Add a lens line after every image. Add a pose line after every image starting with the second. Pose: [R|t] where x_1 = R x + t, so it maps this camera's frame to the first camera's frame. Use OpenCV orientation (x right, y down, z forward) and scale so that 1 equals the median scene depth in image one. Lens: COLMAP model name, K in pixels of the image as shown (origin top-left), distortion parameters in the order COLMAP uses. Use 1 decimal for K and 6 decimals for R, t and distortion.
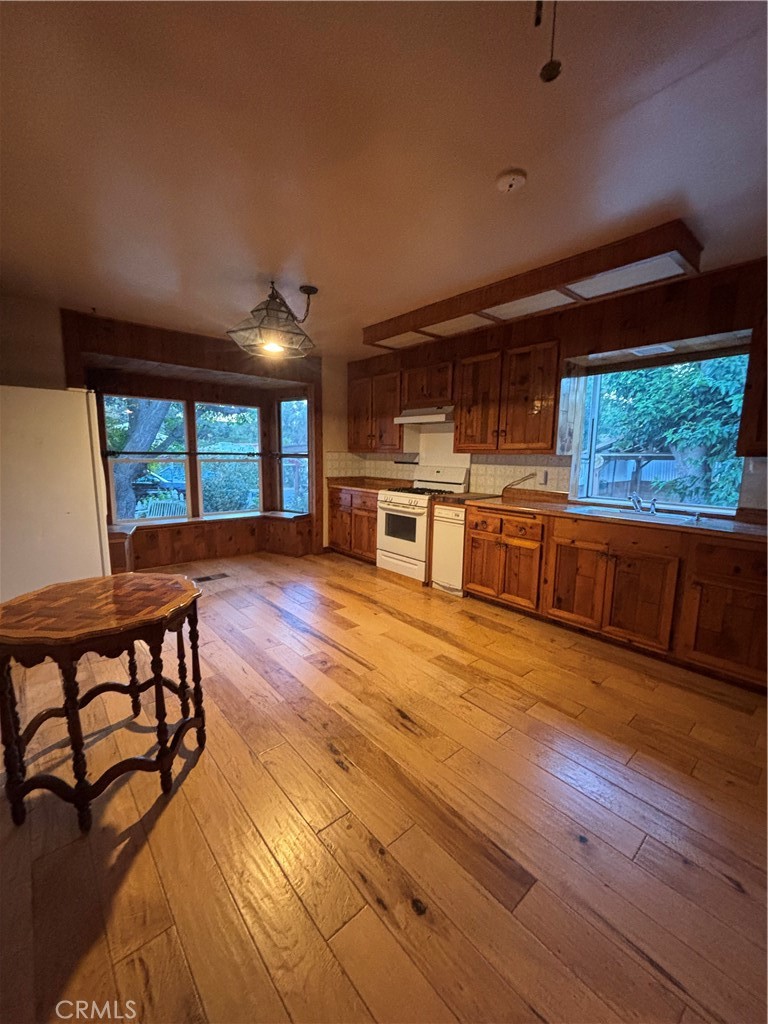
lens RADIAL K [[412.5, 0, 386.6], [0, 412.5, 512.2], [0, 0, 1]] dist [-0.003258, -0.001260]
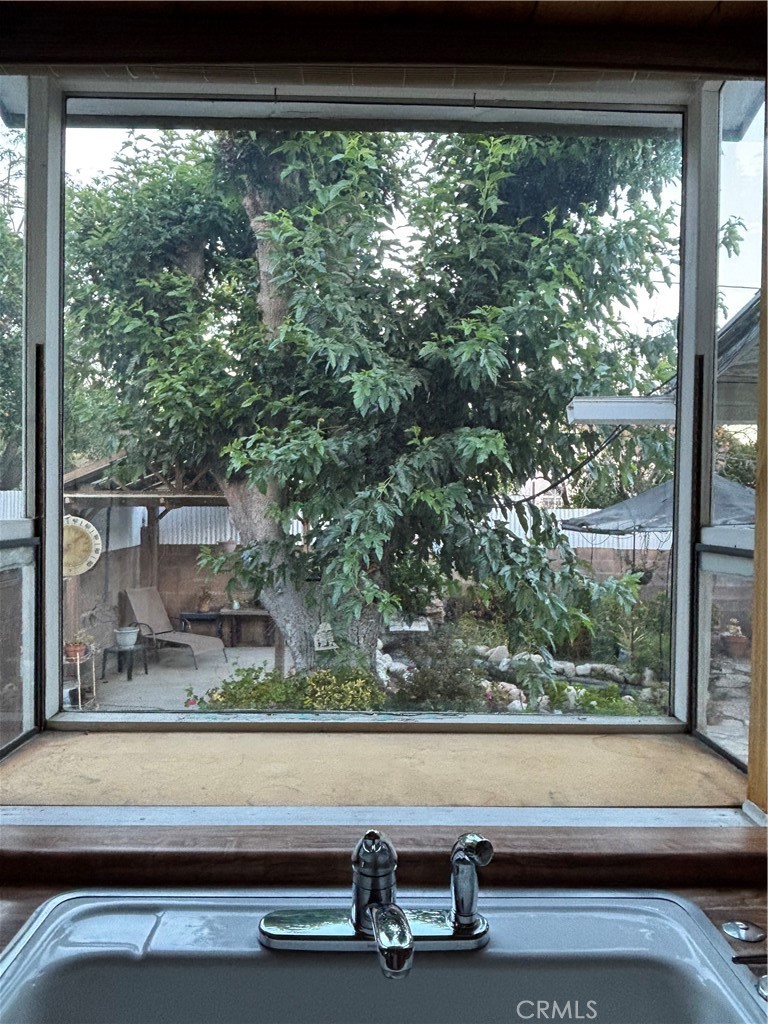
lens RADIAL K [[734.1, 0, 388.3], [0, 734.1, 516.3], [0, 0, 1]] dist [0.034717, -0.001779]
pose [[0.640356, -0.024137, 0.767699, 0.273899], [0.102351, 0.993274, -0.054144, -0.087437], [-0.761228, 0.113246, 0.638519, 0.537036]]
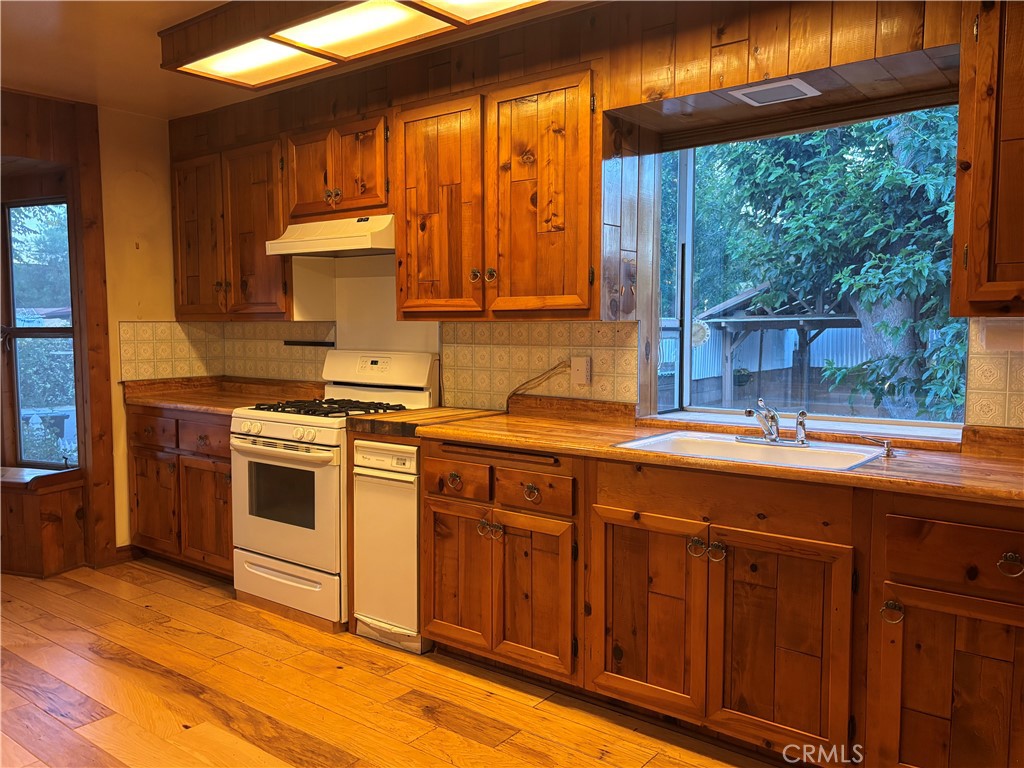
lens RADIAL K [[815.2, 0, 515.4], [0, 815.2, 384.3], [0, 0, 1]] dist [0.037922, -0.005259]
pose [[0.980489, -0.030796, 0.194147, 0.104690], [0.043713, 0.997081, -0.062601, -0.012880], [-0.191653, 0.069866, 0.978973, 0.107833]]
